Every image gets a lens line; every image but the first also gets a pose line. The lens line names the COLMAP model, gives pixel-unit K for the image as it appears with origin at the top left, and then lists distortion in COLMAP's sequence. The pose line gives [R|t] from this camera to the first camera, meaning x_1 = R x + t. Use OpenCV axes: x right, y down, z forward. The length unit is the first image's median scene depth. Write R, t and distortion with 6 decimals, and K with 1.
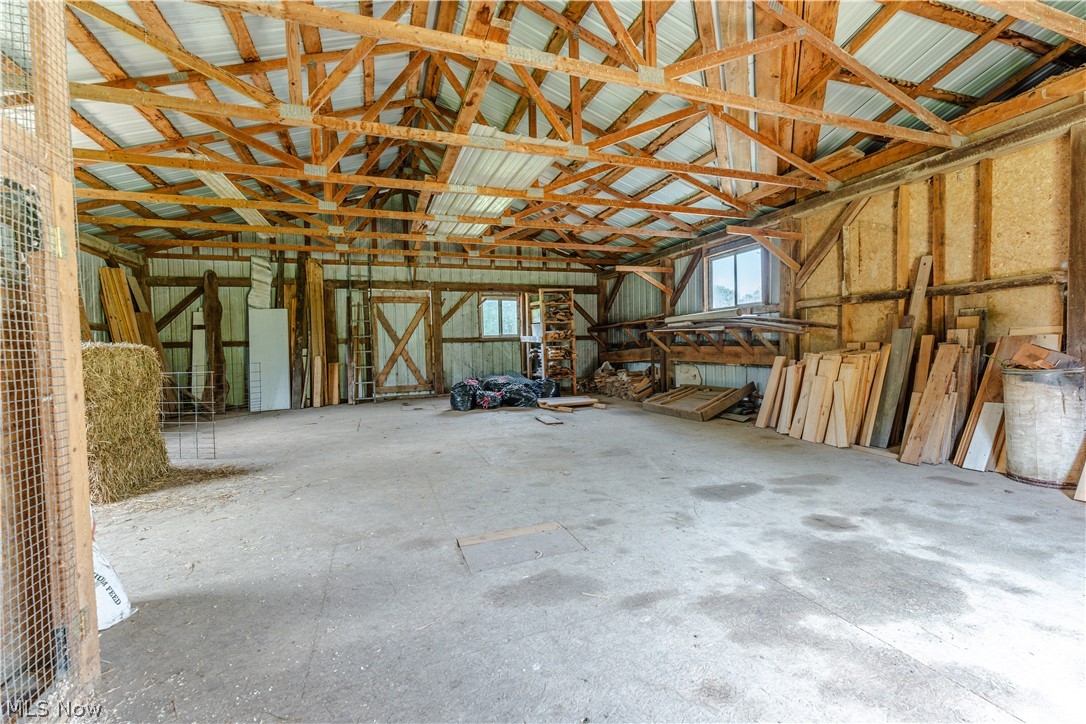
lens RADIAL K [[439.7, 0, 547.4], [0, 439.7, 360.2], [0, 0, 1]] dist [0.000719, 0.000966]
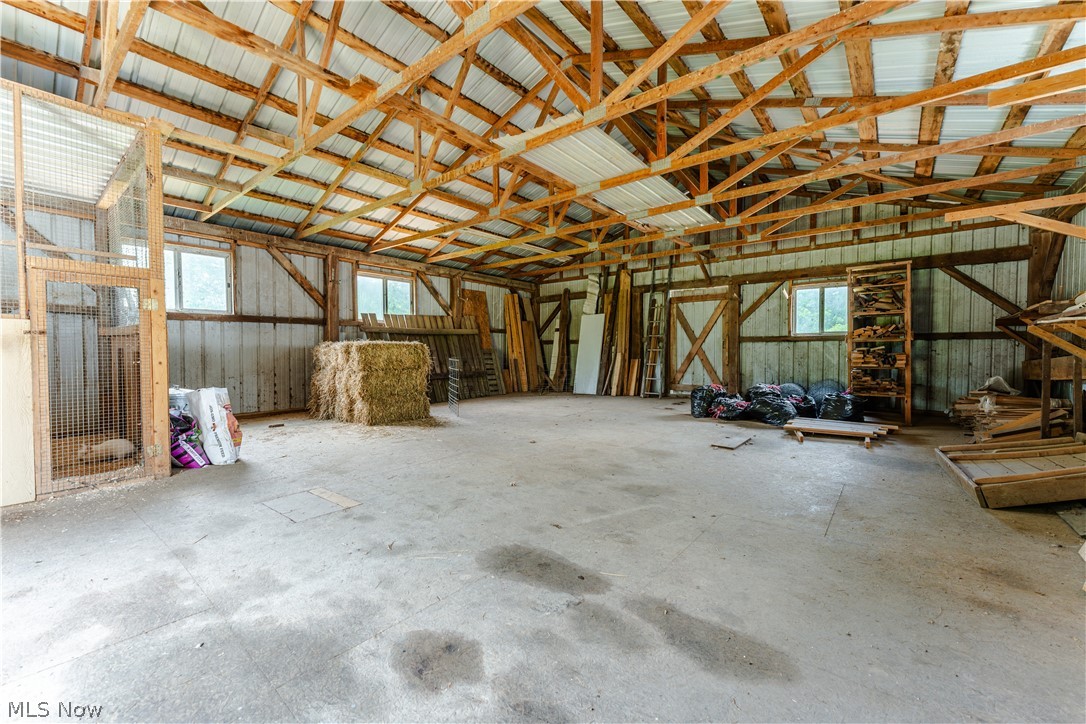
lens RADIAL K [[439.7, 0, 577.7], [0, 439.7, 358.2], [0, 0, 1]] dist [0.000719, 0.000966]
pose [[0.538548, 0.037370, -0.841766, 0.430836], [-0.037528, 0.999088, 0.020344, -0.015948], [0.841759, 0.020634, 0.539459, 0.296087]]
